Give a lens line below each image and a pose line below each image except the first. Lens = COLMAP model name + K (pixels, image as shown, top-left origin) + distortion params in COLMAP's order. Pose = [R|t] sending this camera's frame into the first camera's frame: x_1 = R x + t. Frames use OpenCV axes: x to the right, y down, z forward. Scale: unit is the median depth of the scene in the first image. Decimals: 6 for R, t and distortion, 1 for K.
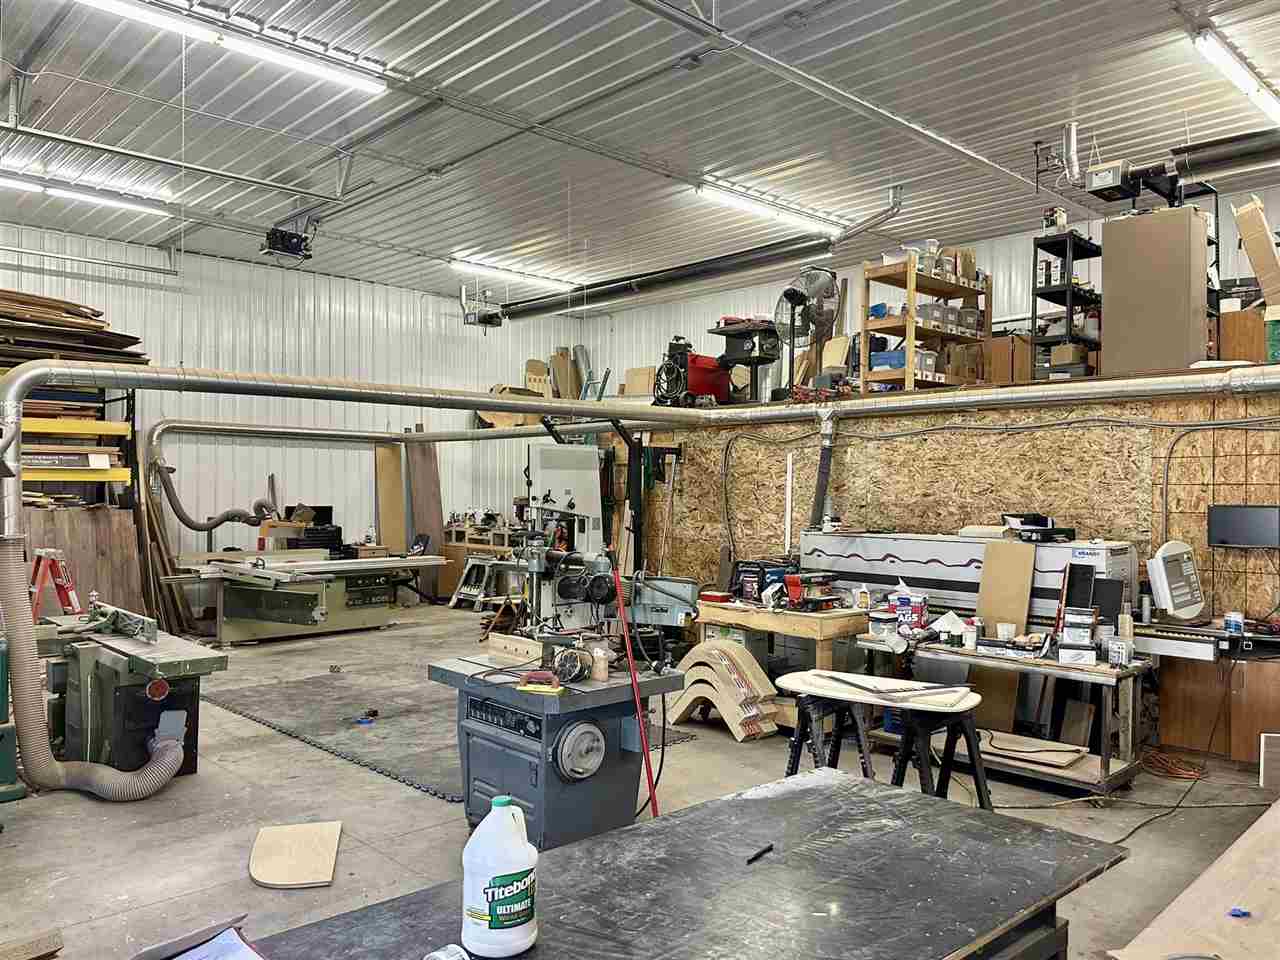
lens RADIAL K [[942.1, 0, 645.8], [0, 942.1, 491.6], [0, 0, 1]] dist [0.030968, -0.048369]
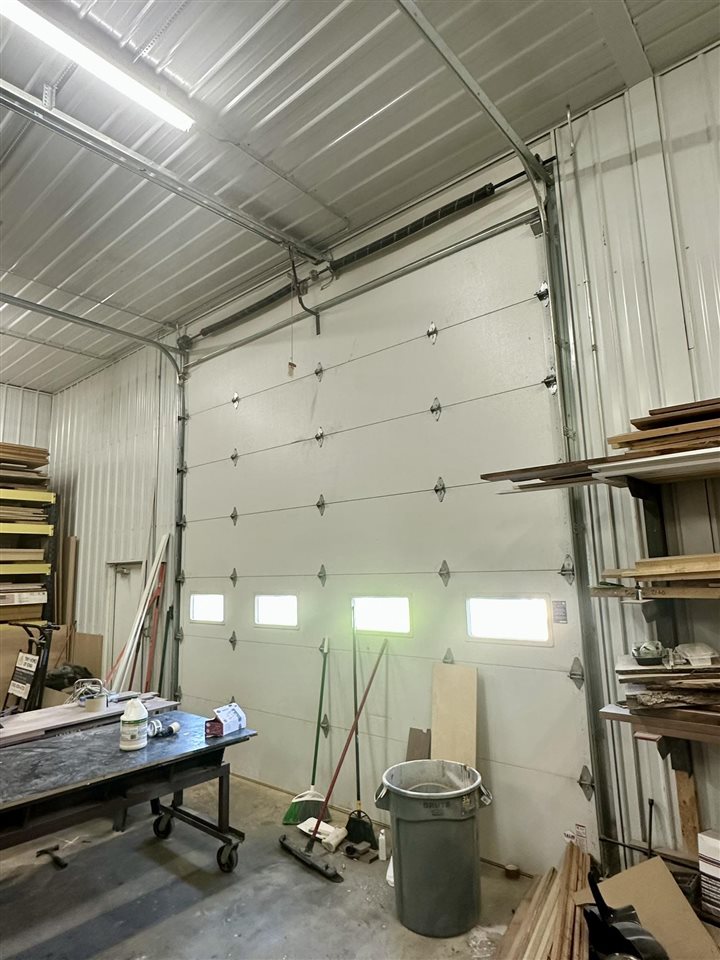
lens RADIAL K [[561.6, 0, 358.2], [0, 561.6, 476.8], [0, 0, 1]] dist [-0.000136, 0.002229]
pose [[-0.995907, 0.004237, -0.090284, -0.180686], [0.018769, 0.986821, -0.160722, -0.014091], [0.088413, -0.161759, -0.982862, 0.756045]]
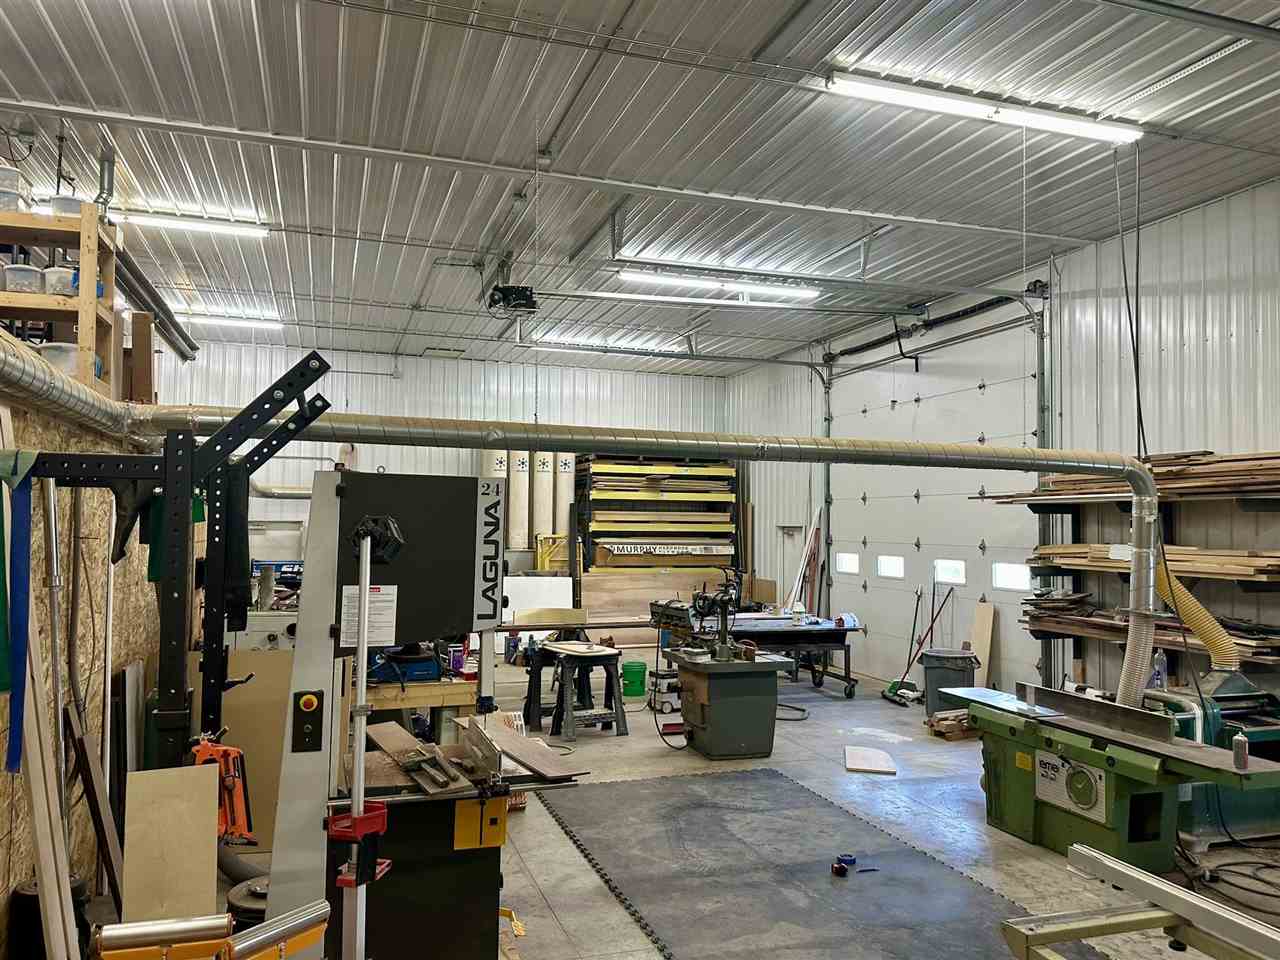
lens RADIAL K [[940.7, 0, 636.9], [0, 940.7, 477.0], [0, 0, 1]] dist [0.073943, -0.098684]
pose [[-0.897548, 0.005786, 0.440878, -0.478567], [-0.014997, 0.998935, -0.043640, -0.043627], [-0.440661, -0.045781, -0.896506, 1.753476]]
